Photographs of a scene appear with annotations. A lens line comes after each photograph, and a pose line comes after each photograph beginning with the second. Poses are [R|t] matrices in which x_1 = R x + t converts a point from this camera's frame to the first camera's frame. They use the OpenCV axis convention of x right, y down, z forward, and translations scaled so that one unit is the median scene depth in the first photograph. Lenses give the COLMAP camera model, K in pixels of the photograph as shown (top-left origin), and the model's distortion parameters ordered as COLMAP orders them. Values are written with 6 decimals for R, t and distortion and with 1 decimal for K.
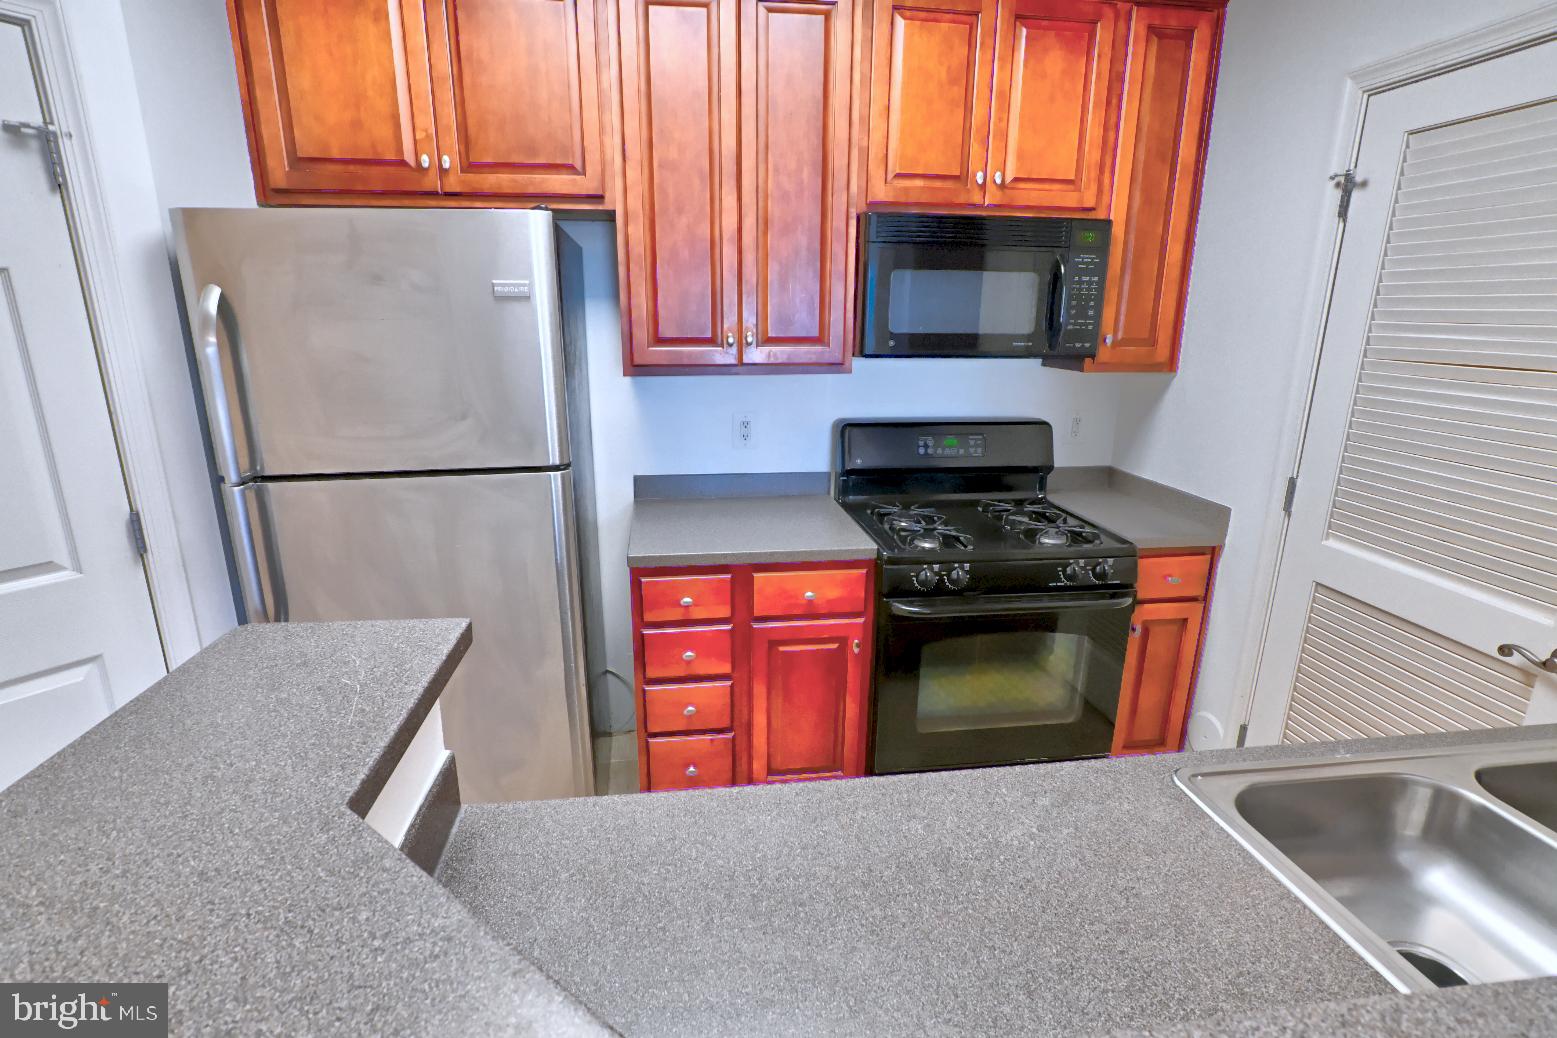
lens RADIAL K [[755.4, 0, 773.1], [0, 755.4, 520.5], [0, 0, 1]] dist [-0.020163, 0.000953]
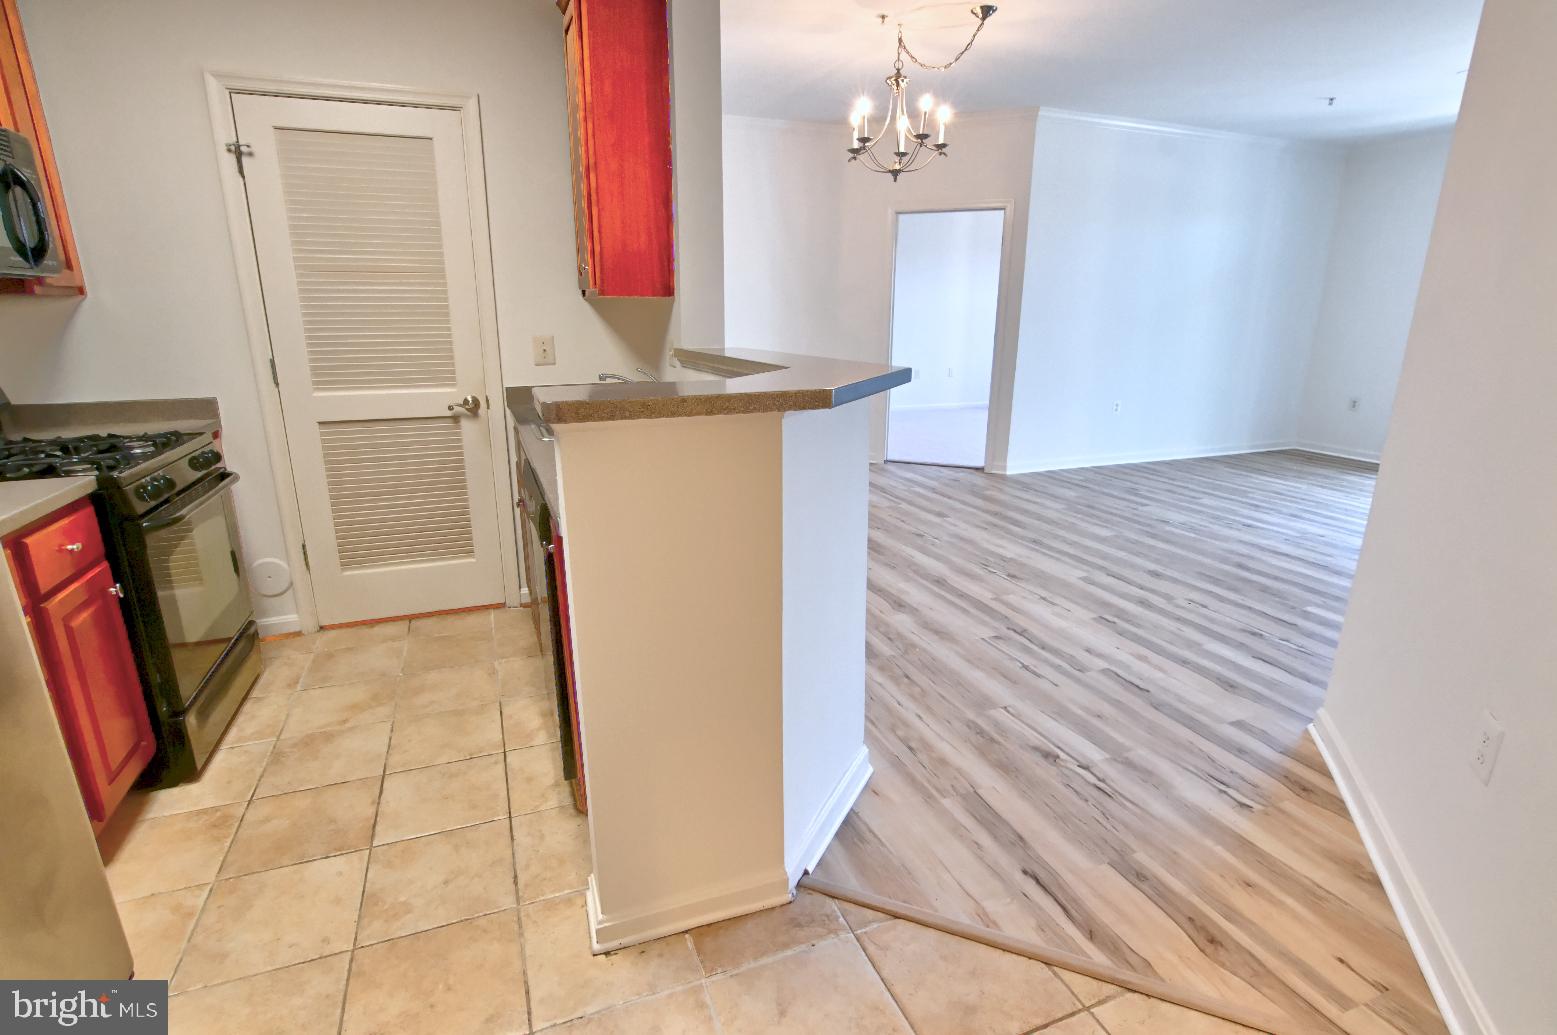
lens RADIAL K [[757.1, 0, 768.2], [0, 757.1, 516.0], [0, 0, 1]] dist [-0.030597, 0.009869]
pose [[-0.225251, -0.269346, 0.936331, -0.884414], [0.257075, 0.910541, 0.323771, -0.002197], [-0.939774, 0.313637, -0.135858, 0.373646]]
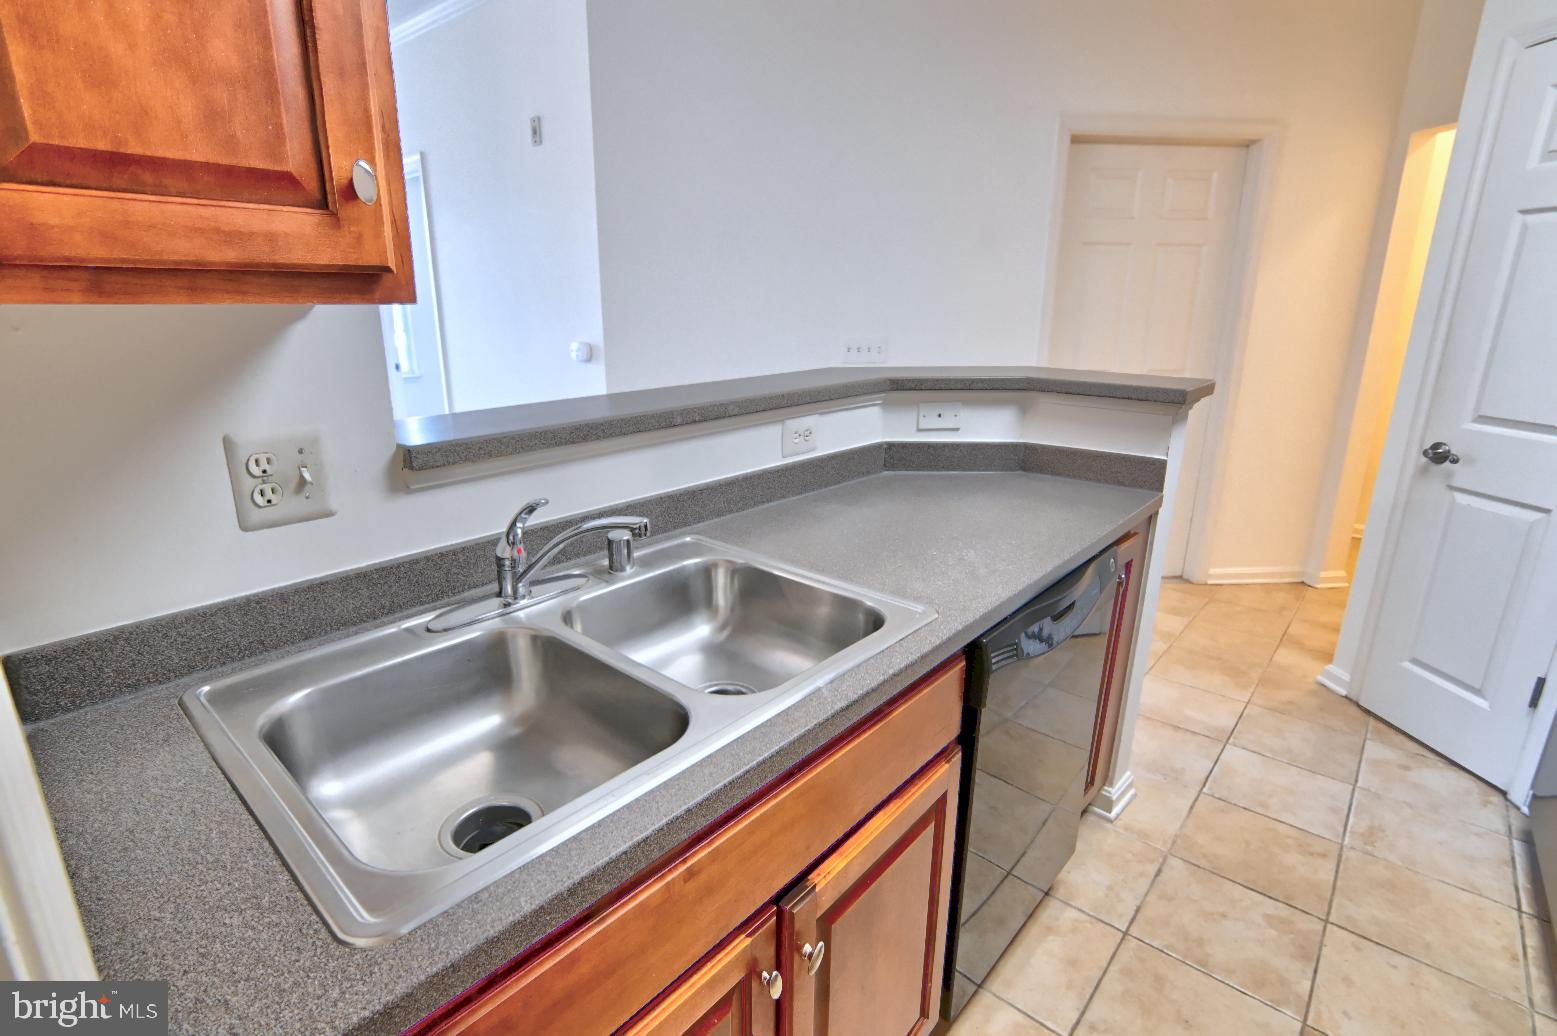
lens RADIAL K [[757.5, 0, 766.5], [0, 757.5, 515.6], [0, 0, 1]] dist [-0.030126, 0.010125]
pose [[-0.764865, 0.167218, -0.622109, 0.675877], [-0.180825, 0.871164, 0.456481, -0.108771], [0.618291, 0.461639, -0.636086, 0.733150]]
